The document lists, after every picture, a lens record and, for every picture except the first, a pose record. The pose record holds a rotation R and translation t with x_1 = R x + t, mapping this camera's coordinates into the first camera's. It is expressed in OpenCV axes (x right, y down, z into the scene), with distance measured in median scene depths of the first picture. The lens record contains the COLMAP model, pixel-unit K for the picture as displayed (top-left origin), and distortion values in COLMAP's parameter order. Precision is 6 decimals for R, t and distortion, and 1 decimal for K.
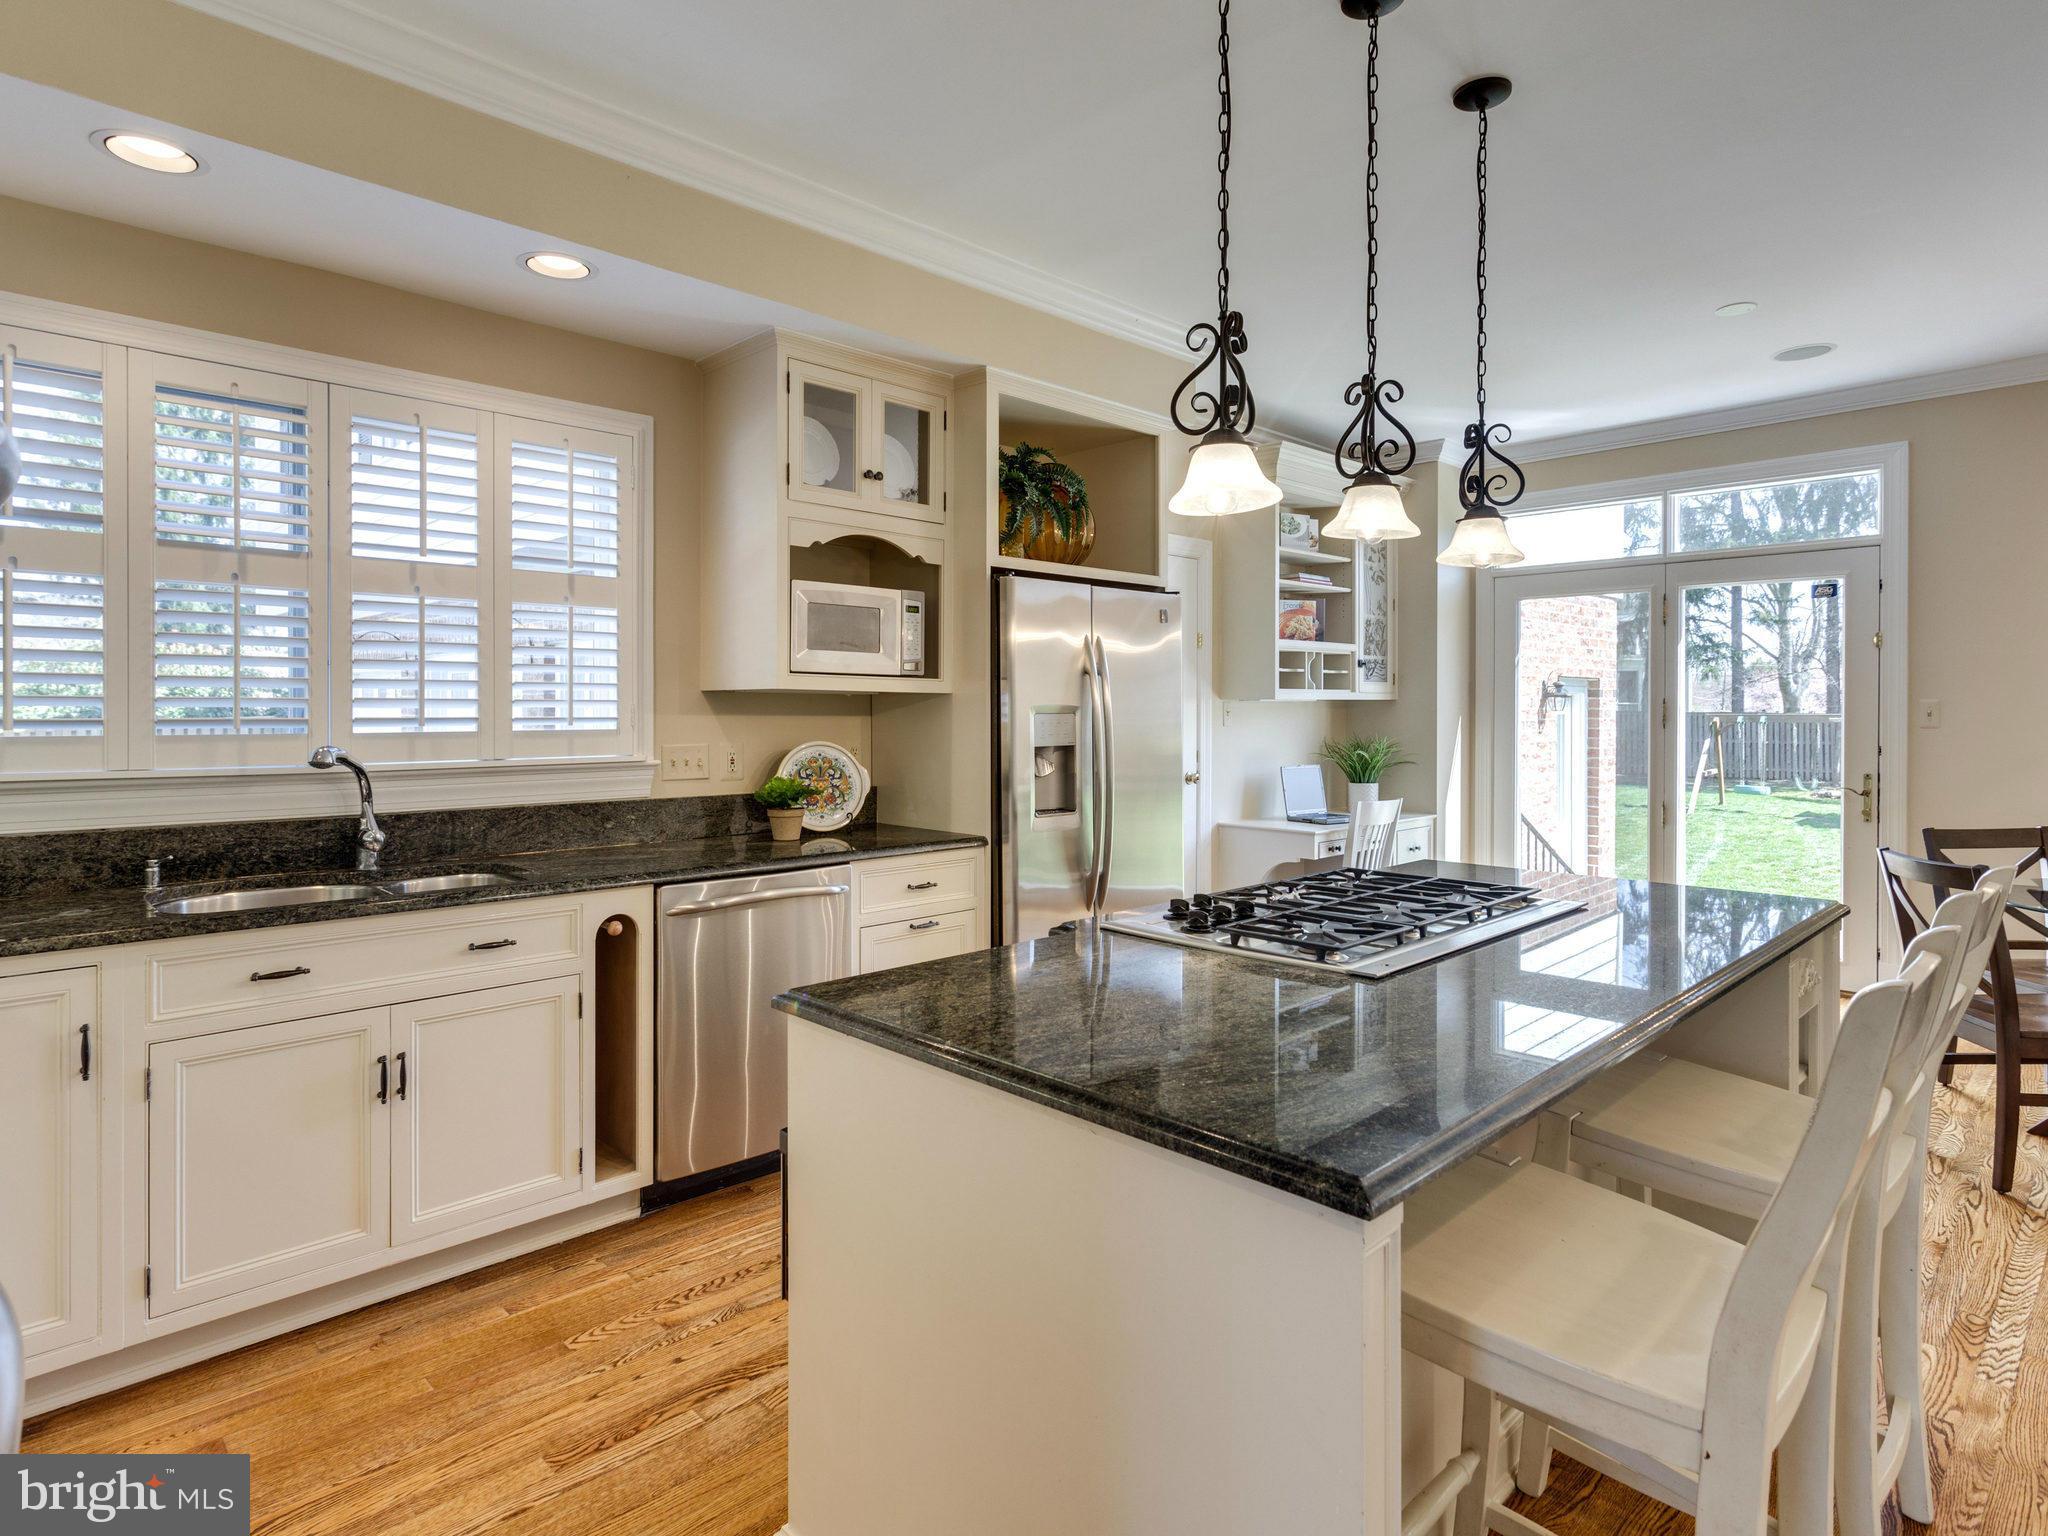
lens RADIAL K [[1113.3, 0, 1010.0], [0, 1113.3, 713.8], [0, 0, 1]] dist [0.001402, 0.000810]
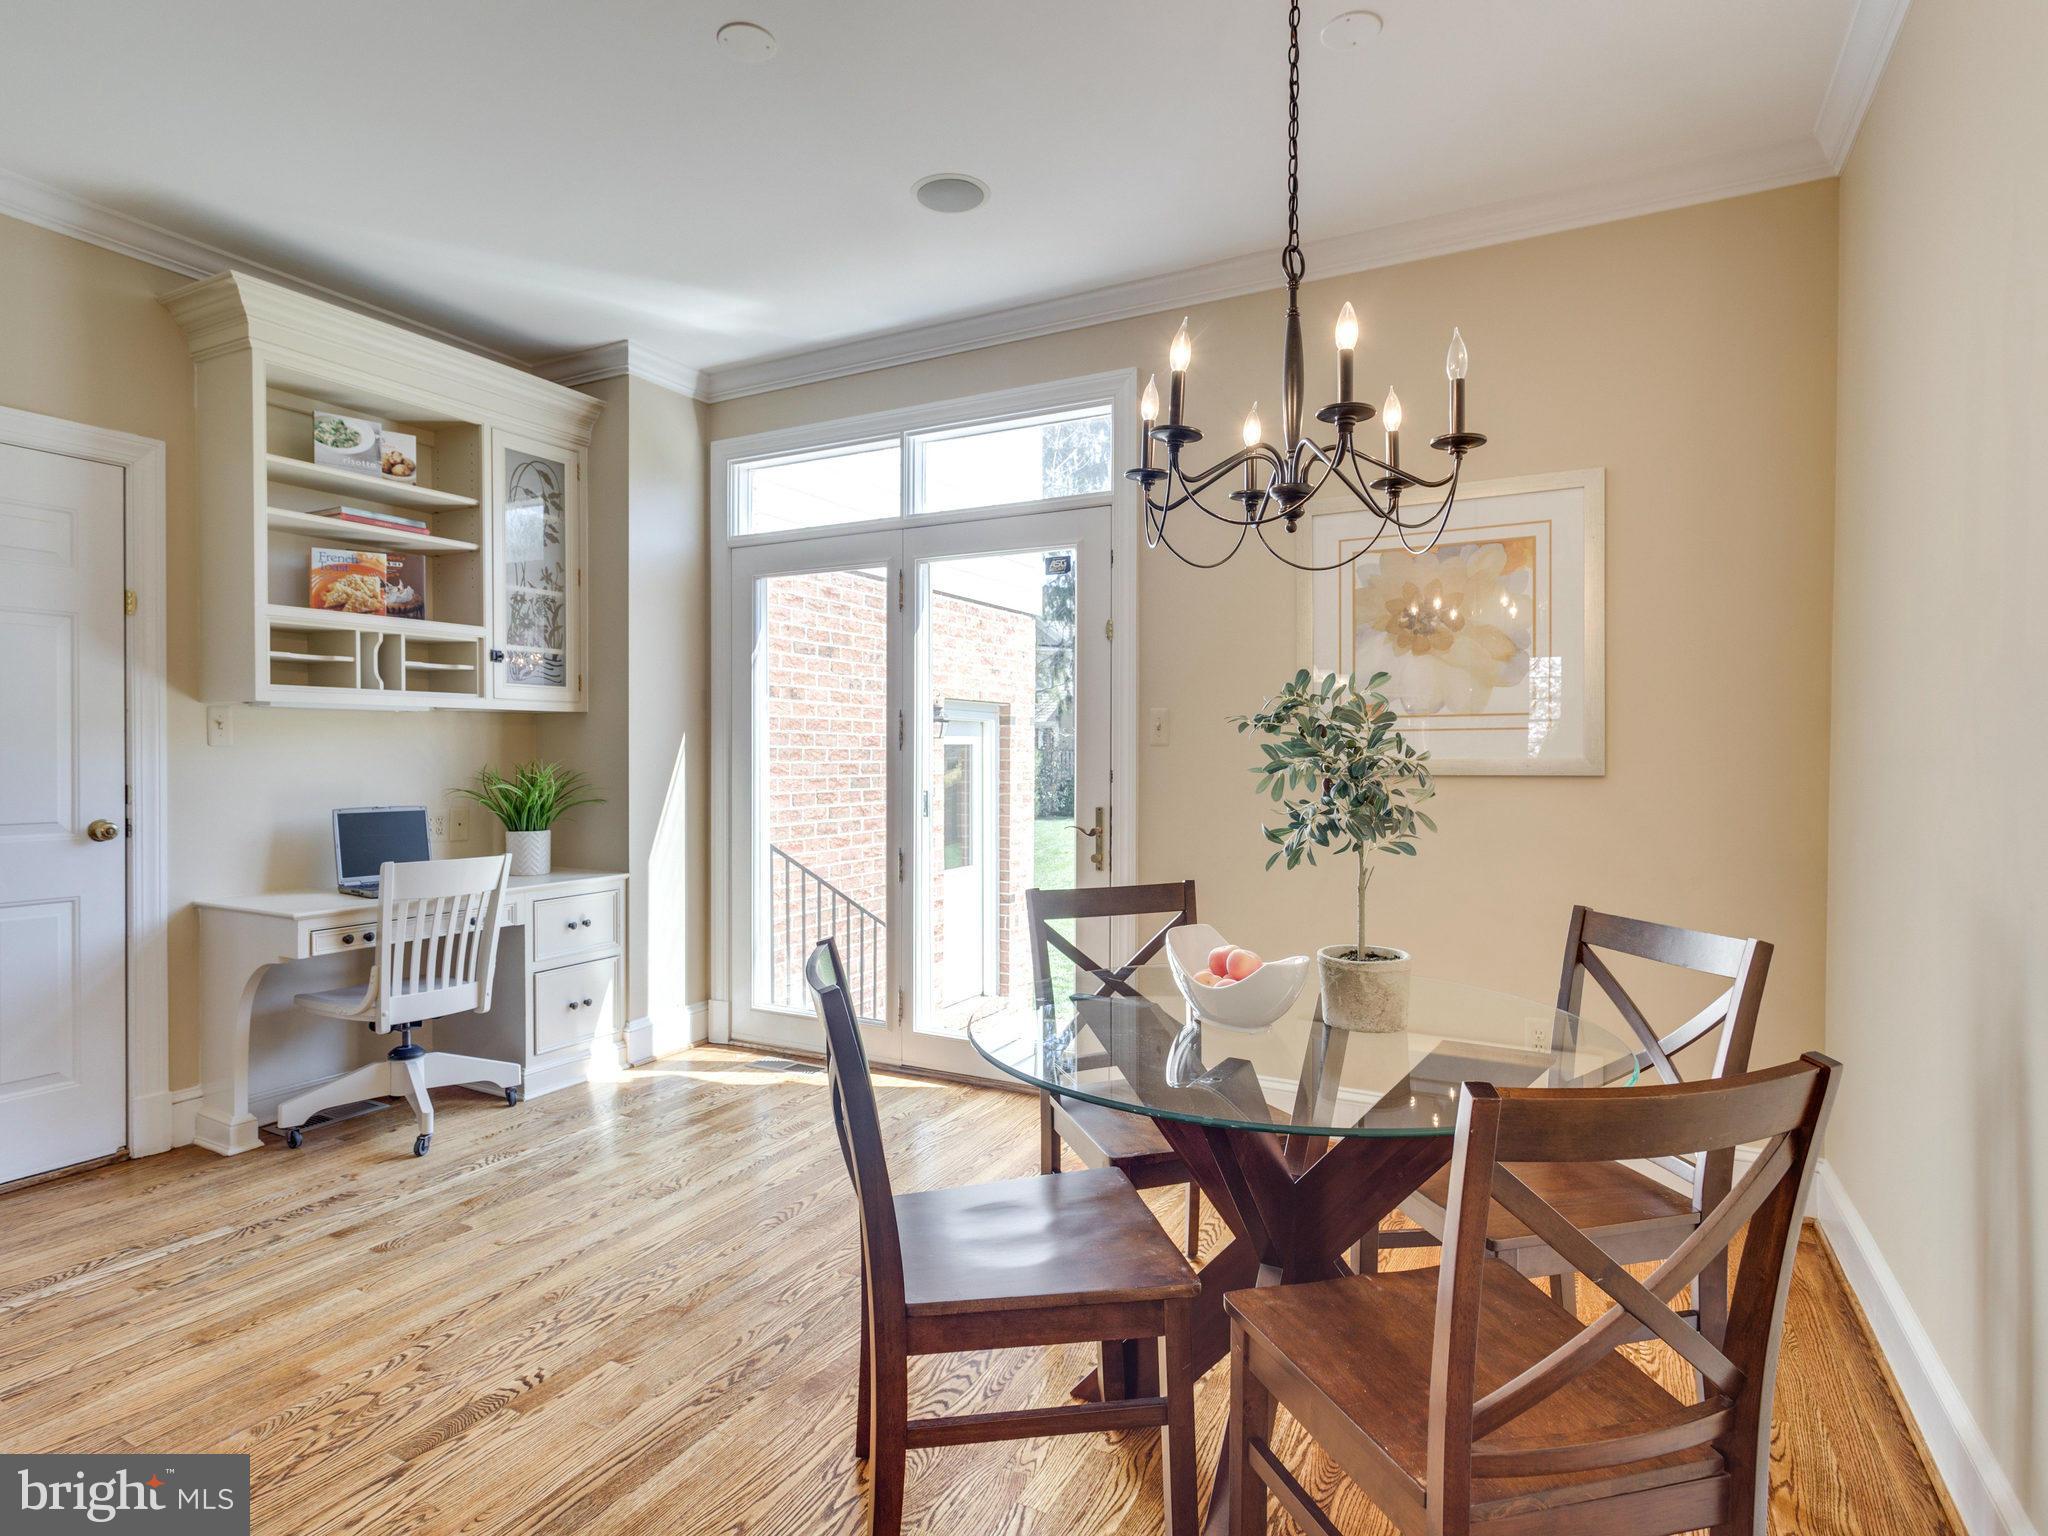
lens RADIAL K [[1113.3, 0, 1026.4], [0, 1113.3, 768.3], [0, 0, 1]] dist [0.001402, 0.000810]
pose [[0.946193, -0.003902, 0.323578, 0.409541], [0.000585, 0.999946, 0.010346, 0.016725], [-0.323601, -0.009600, 0.946145, 0.257320]]
